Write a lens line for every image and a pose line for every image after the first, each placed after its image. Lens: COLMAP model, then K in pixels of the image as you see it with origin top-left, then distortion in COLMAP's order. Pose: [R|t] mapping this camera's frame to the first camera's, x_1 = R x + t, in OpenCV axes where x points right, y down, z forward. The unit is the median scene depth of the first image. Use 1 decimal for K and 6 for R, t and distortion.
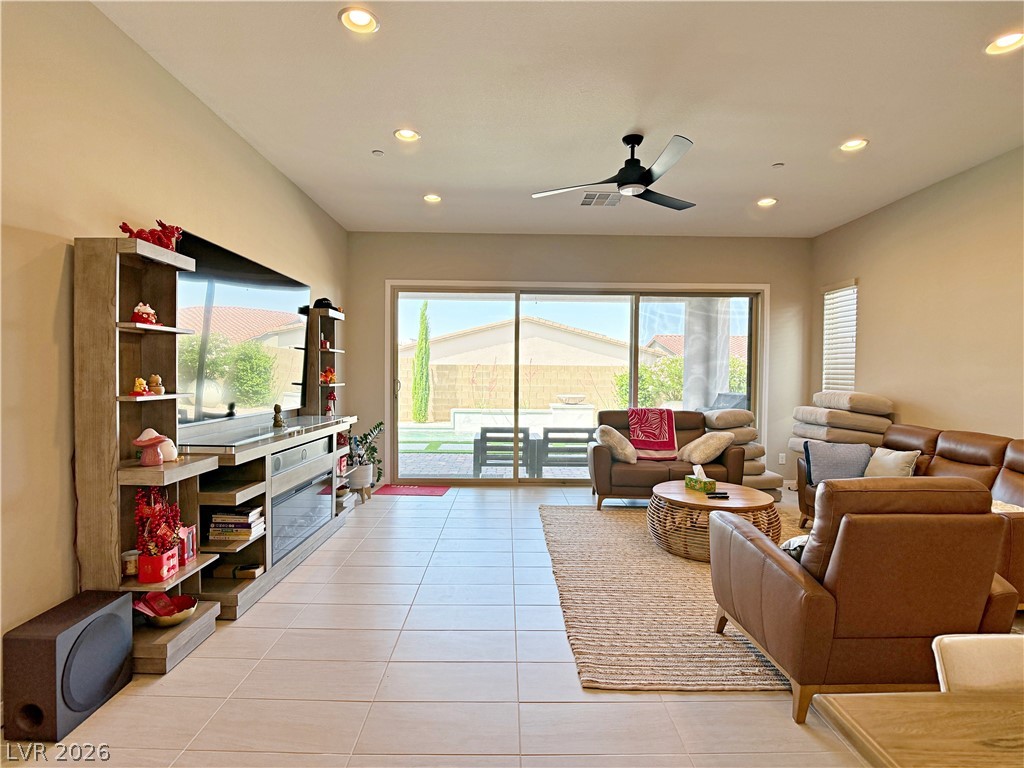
lens RADIAL K [[525.2, 0, 512.7], [0, 525.2, 381.3], [0, 0, 1]] dist [-0.015153, -0.008471]
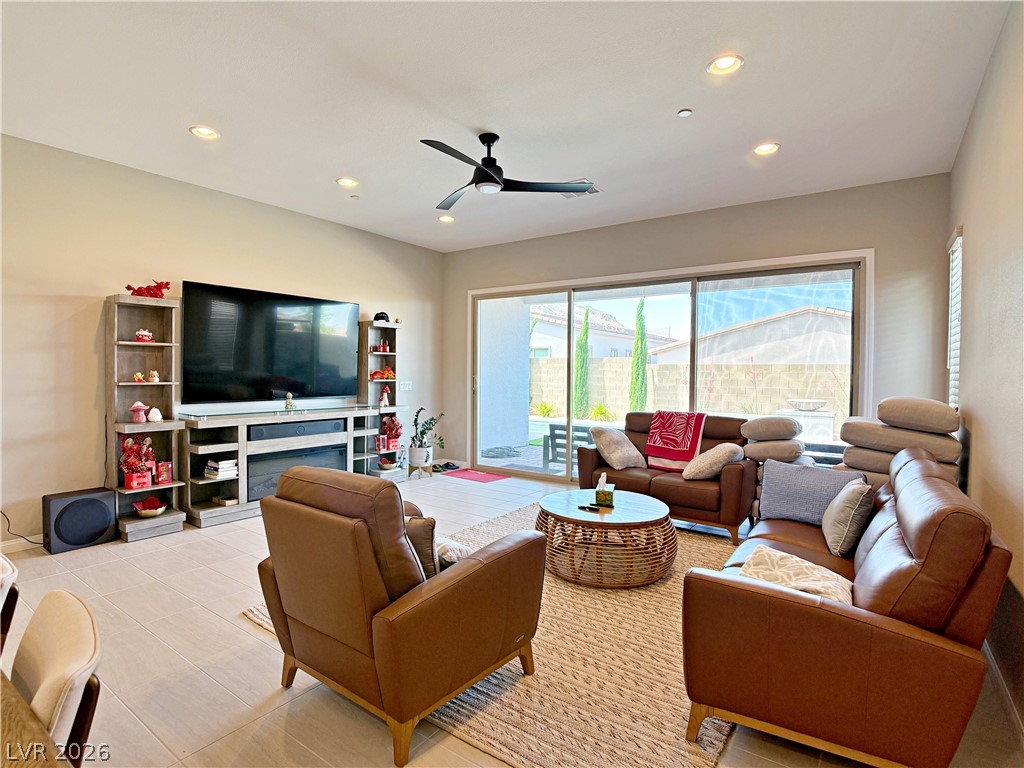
lens RADIAL K [[525.2, 0, 512.5], [0, 525.2, 383.8], [0, 0, 1]] dist [-0.015153, -0.008471]
pose [[0.811048, 0.012019, -0.584856, 0.622316], [-0.010621, 0.999927, 0.005820, 0.003620], [0.584883, 0.001492, 0.811116, 0.149967]]
